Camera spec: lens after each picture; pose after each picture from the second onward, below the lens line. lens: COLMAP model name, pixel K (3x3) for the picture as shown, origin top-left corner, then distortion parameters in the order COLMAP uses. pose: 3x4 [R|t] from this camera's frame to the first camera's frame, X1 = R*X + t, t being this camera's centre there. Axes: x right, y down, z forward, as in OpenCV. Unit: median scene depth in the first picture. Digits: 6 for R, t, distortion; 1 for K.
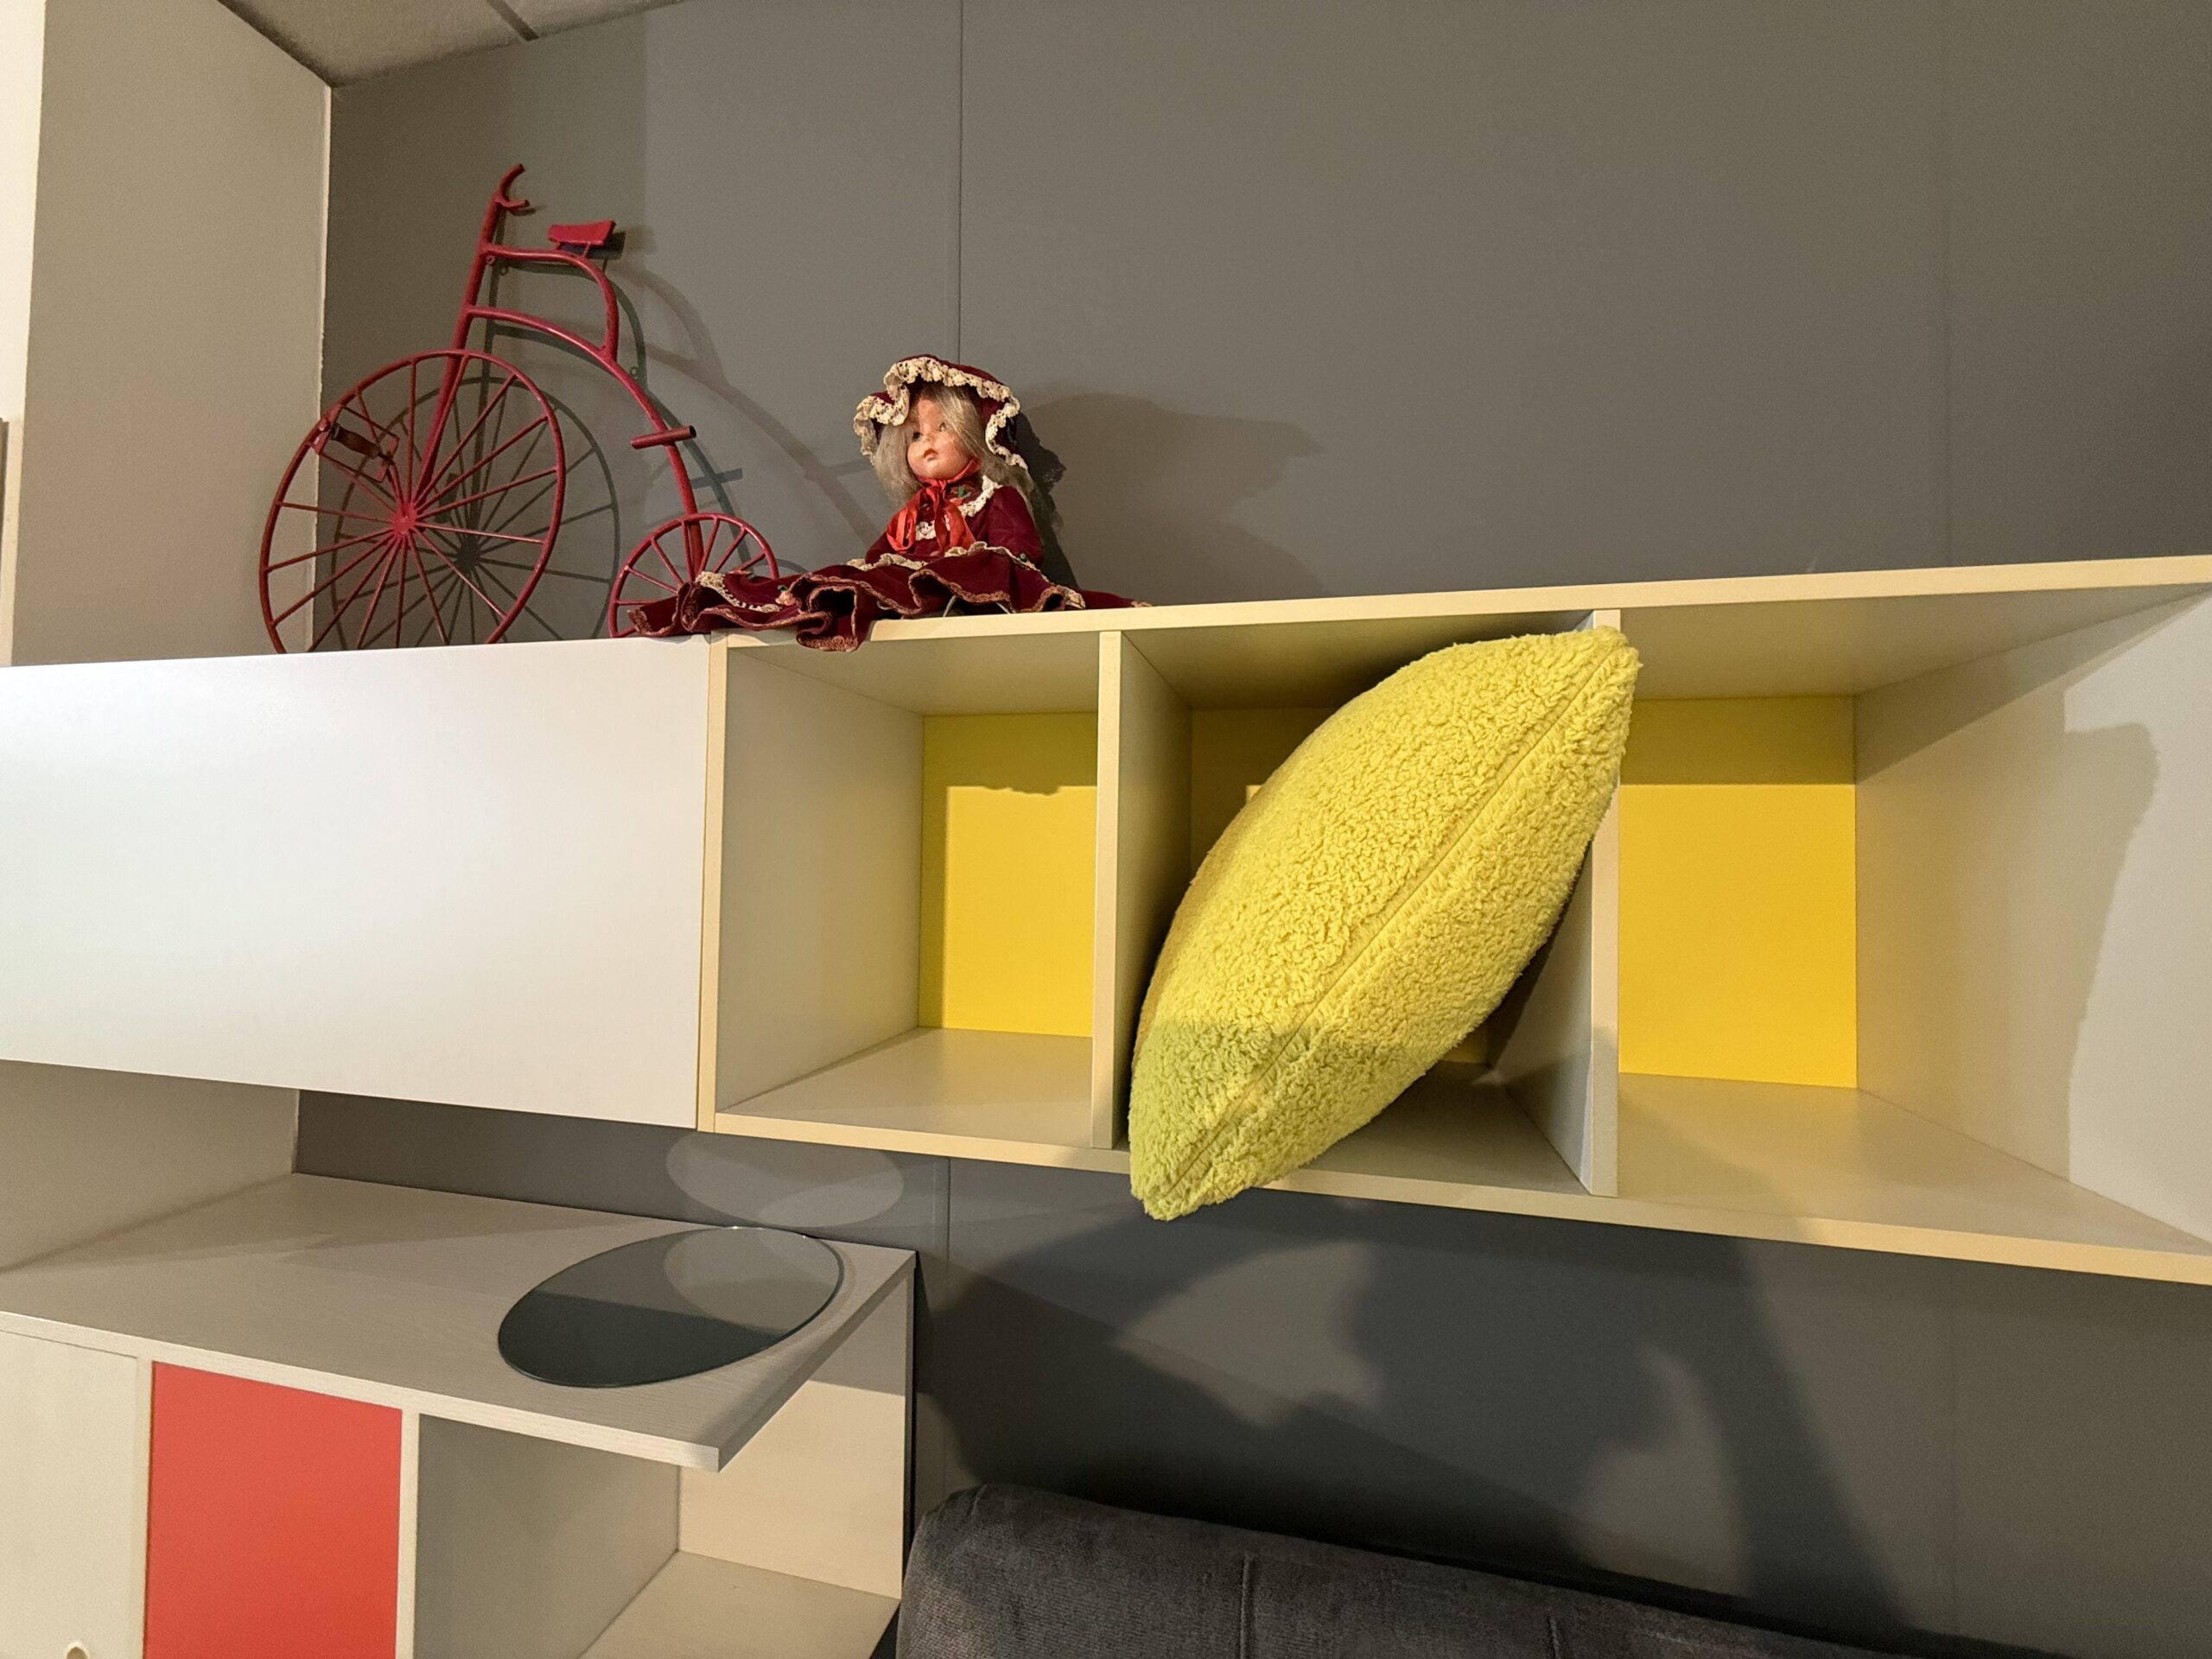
lens RADIAL K [[877.8, 0, 1120.9], [0, 877.8, 831.1], [0, 0, 1]] dist [0.000746, -0.000370]
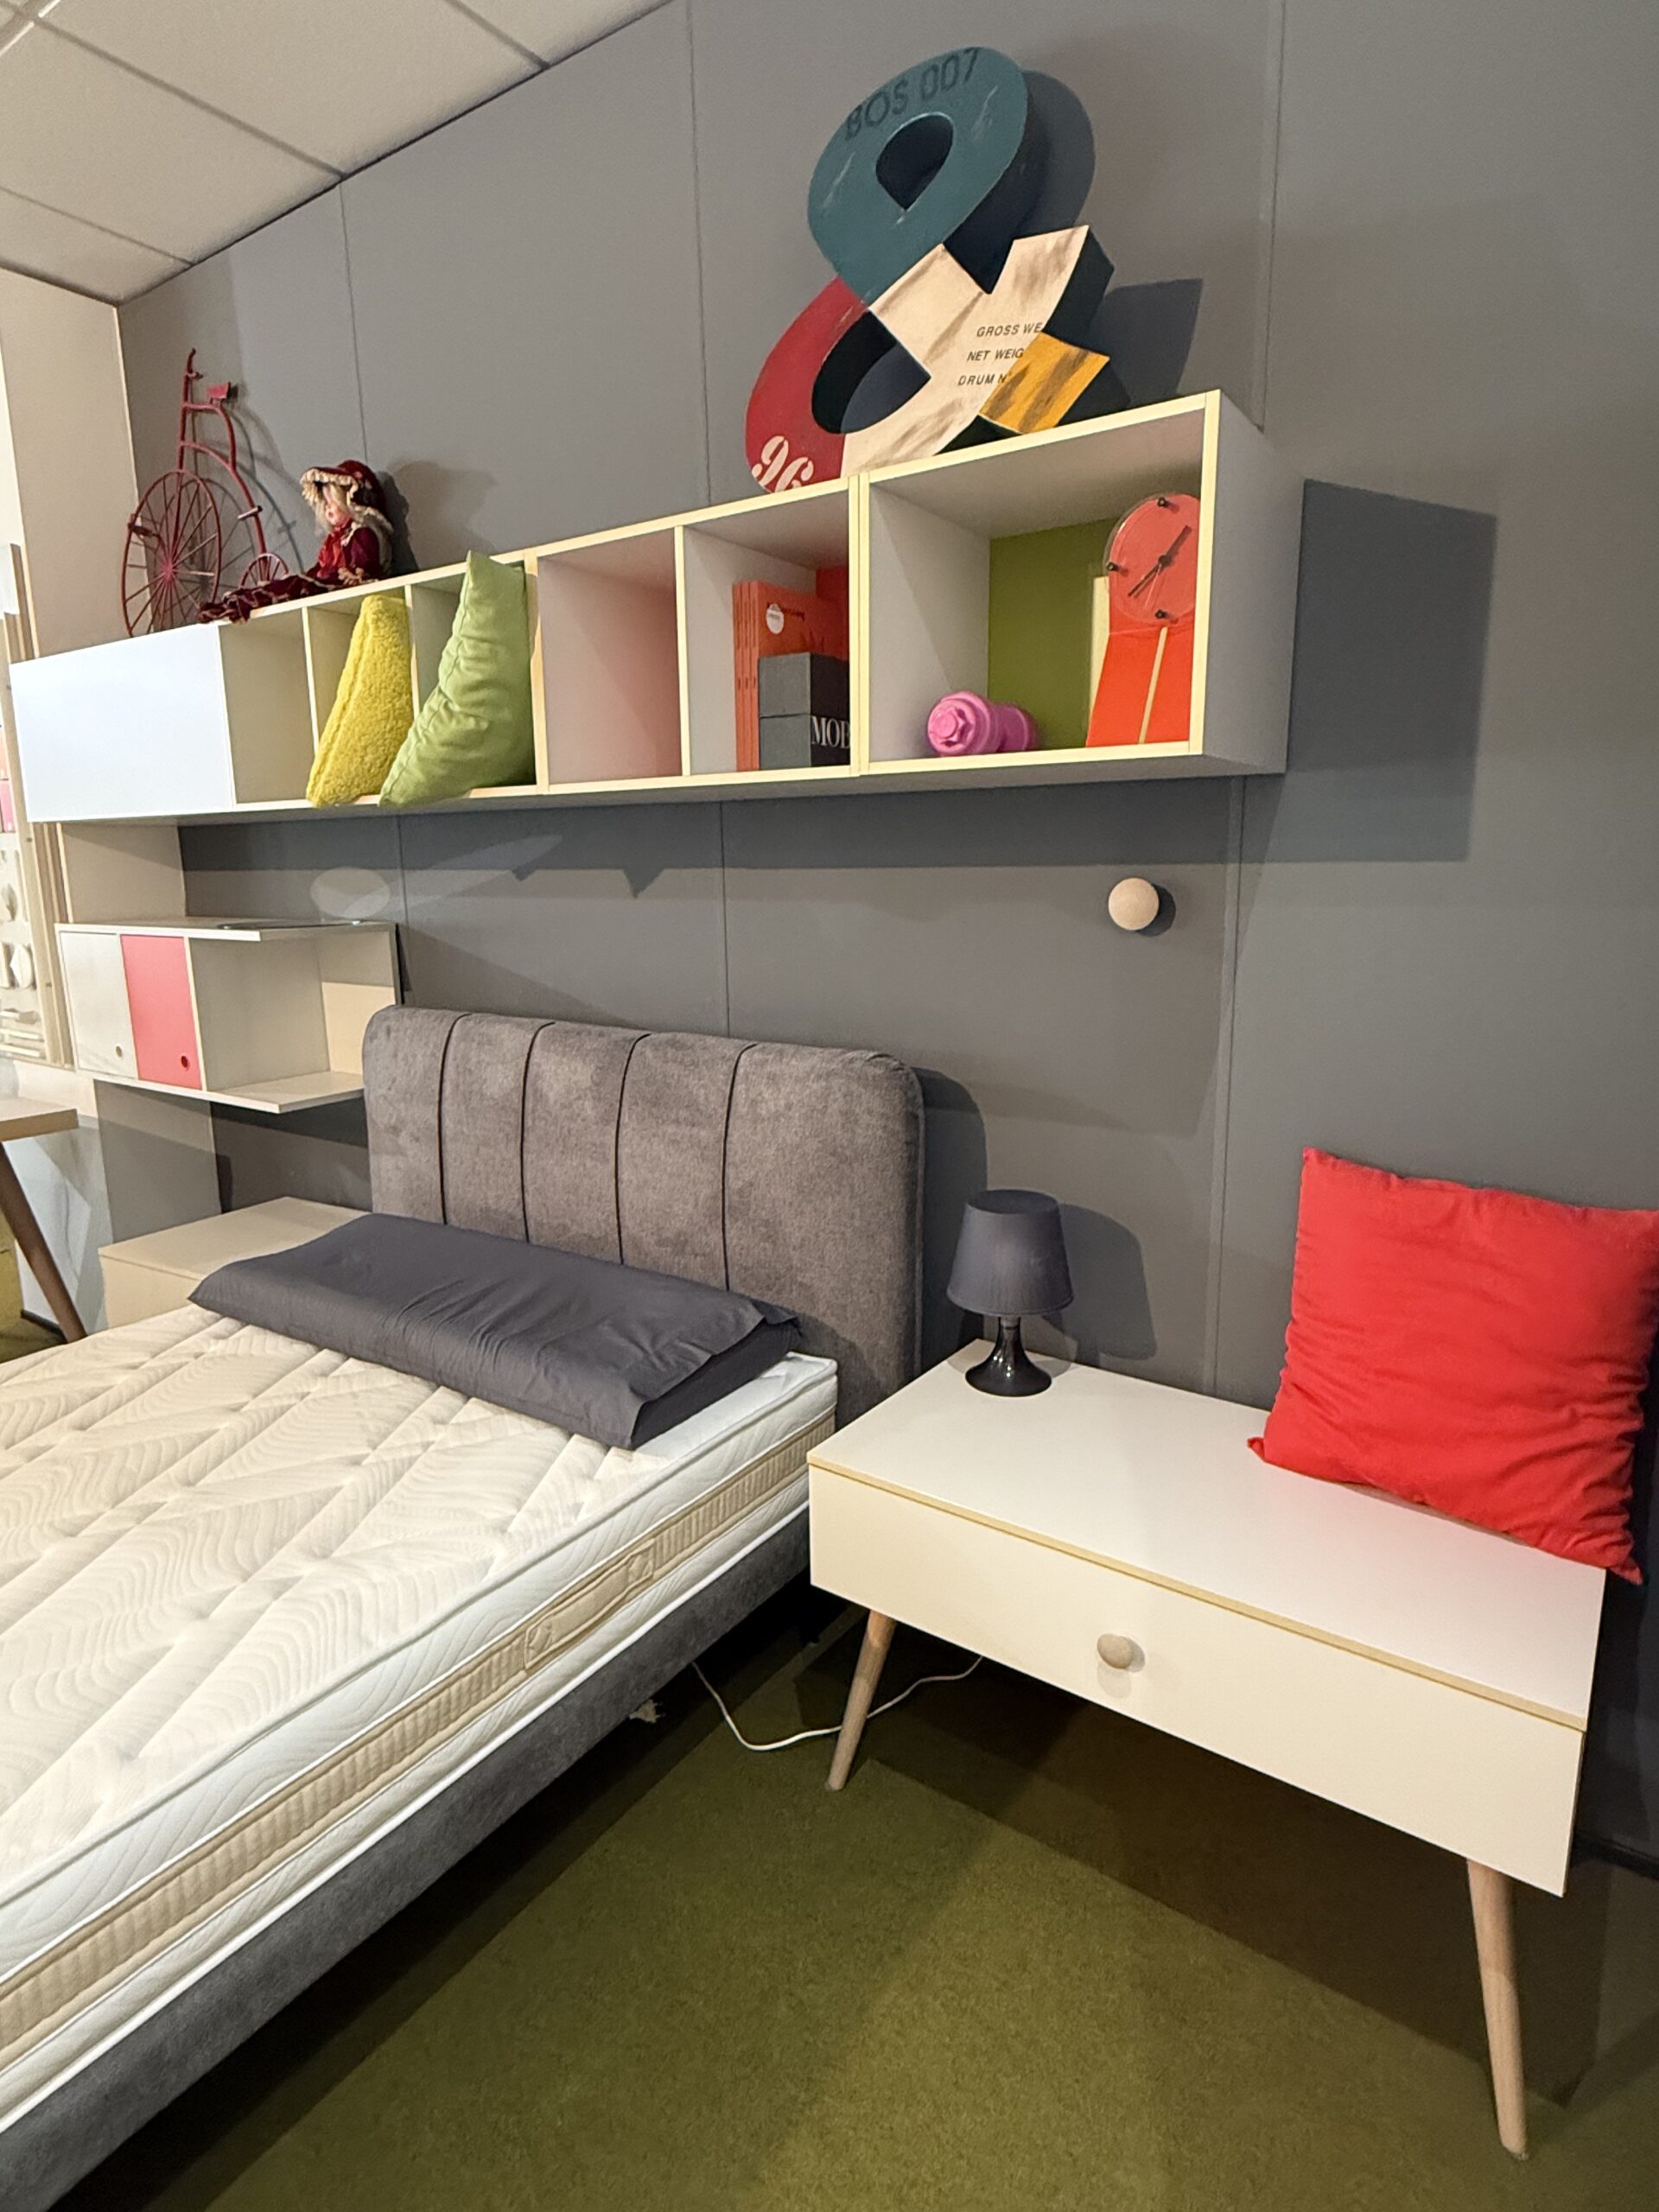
lens RADIAL K [[1182.8, 0, 844.5], [0, 1182.8, 1092.5], [0, 0, 1]] dist [-0.013345, 0.008269]
pose [[0.935356, 0.046995, -0.350571, 1.923394], [0.029399, 0.977376, 0.209458, 0.348489], [0.352483, -0.206224, 0.912813, -1.362751]]
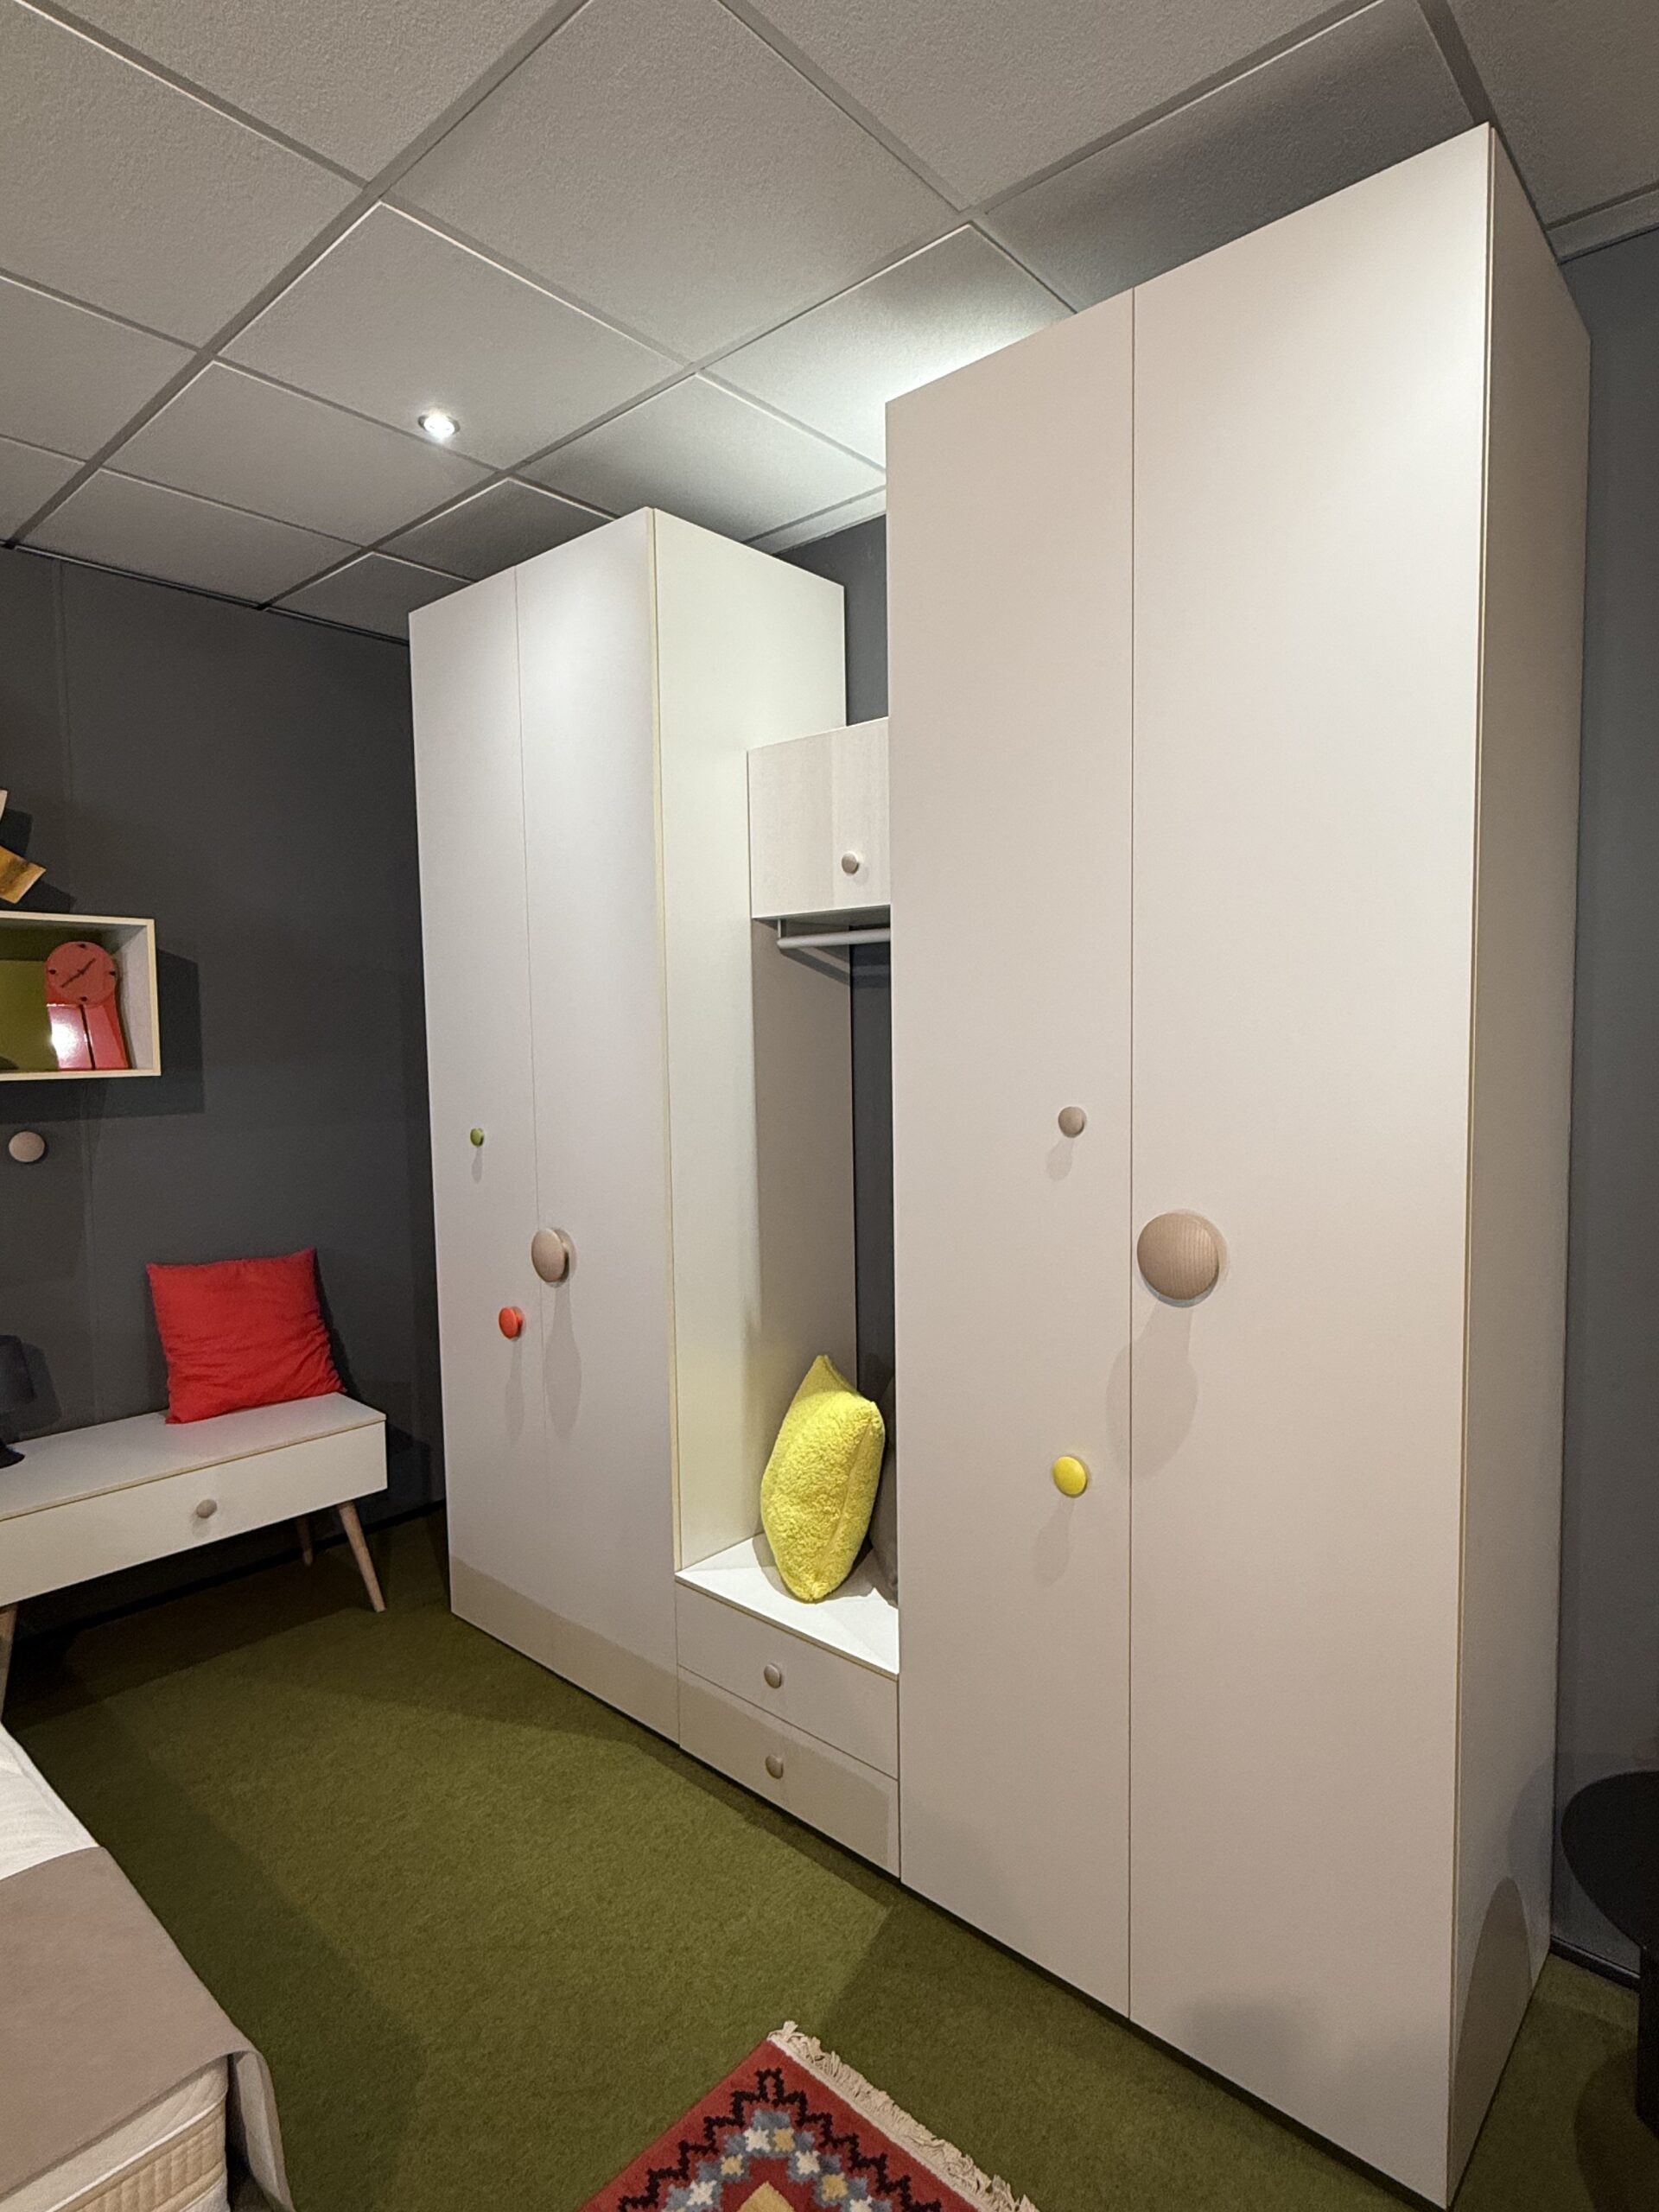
lens RADIAL K [[1182.8, 0, 820.0], [0, 1182.8, 1105.5], [0, 0, 1]] dist [-0.013345, 0.008269]
pose [[0.487672, -0.077272, 0.869600, -0.081812], [-0.009379, 0.995554, 0.093724, 0.025067], [-0.872976, -0.053862, 0.484780, -2.855836]]
